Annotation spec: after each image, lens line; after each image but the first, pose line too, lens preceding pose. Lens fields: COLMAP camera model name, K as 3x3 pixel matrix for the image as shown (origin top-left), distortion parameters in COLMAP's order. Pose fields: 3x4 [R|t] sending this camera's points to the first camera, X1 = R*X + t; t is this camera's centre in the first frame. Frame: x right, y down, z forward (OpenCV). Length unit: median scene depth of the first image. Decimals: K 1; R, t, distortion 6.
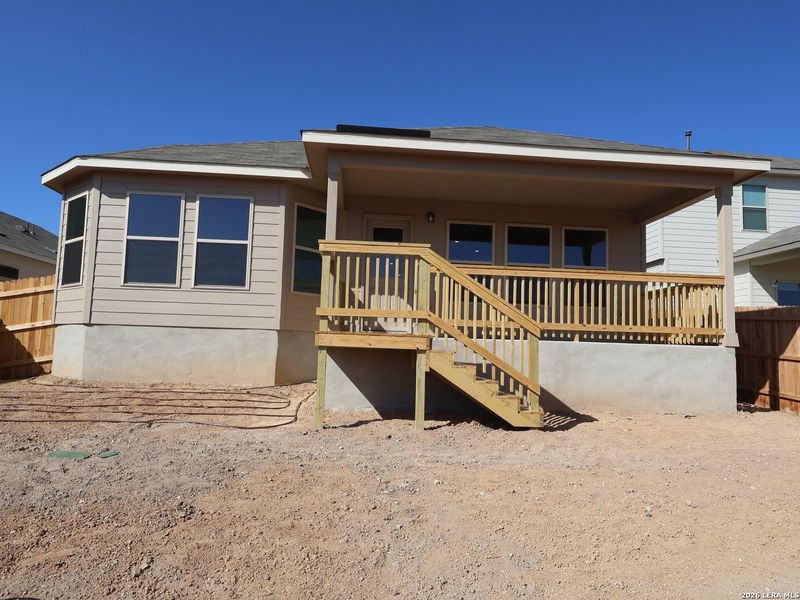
lens RADIAL K [[556.4, 0, 400.0], [0, 556.4, 300.0], [0, 0, 1]] dist [-0.002397, -0.000073]
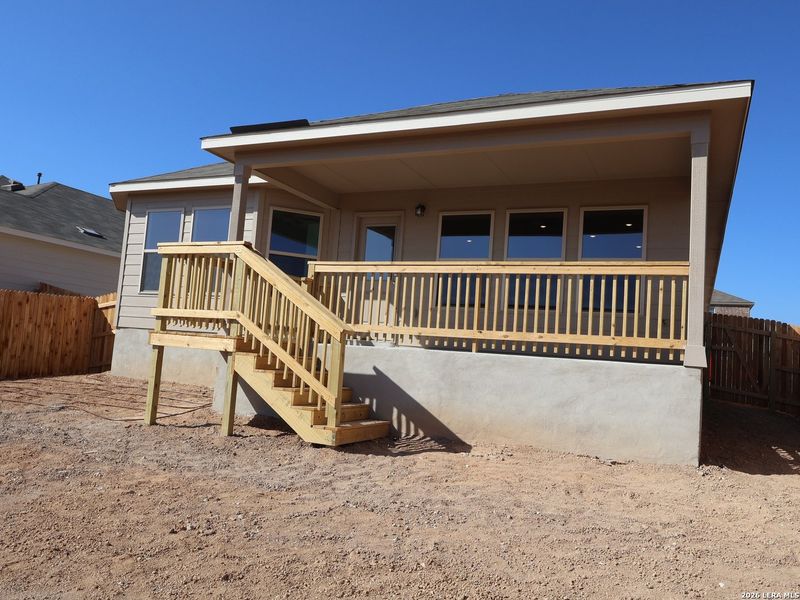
lens RADIAL K [[636.4, 0, 400.0], [0, 636.4, 300.0], [0, 0, 1]] dist [-0.001827, -0.000392]
pose [[0.866341, -0.013244, -0.499278, 0.607122], [0.000366, 0.999665, -0.025882, 0.020881], [0.499453, 0.022240, 0.866055, 0.141620]]
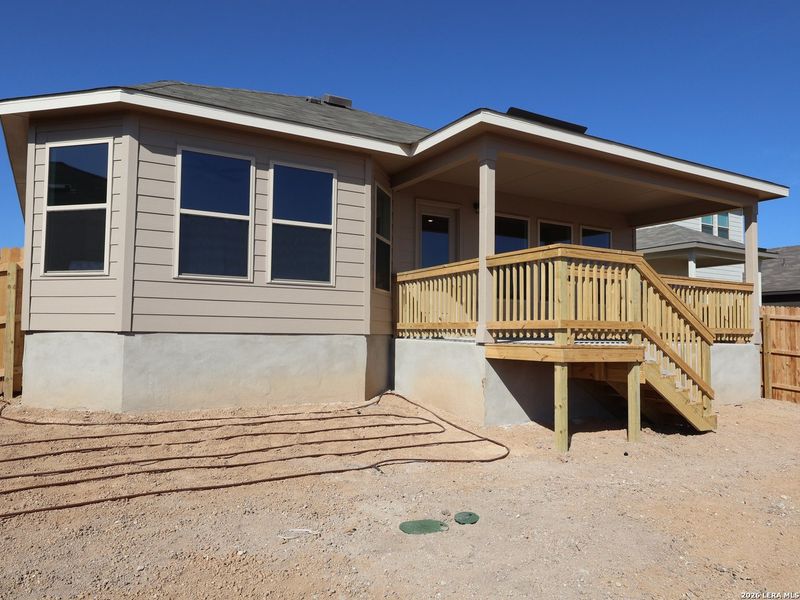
lens RADIAL K [[600.0, 0, 400.0], [0, 600.0, 300.0], [0, 0, 1]] dist [0.003570, 0.001540]
pose [[0.900436, 0.006882, 0.434934, -0.574021], [-0.026073, 0.998931, 0.038172, -0.034467], [-0.434207, -0.045711, 0.899653, 0.172971]]
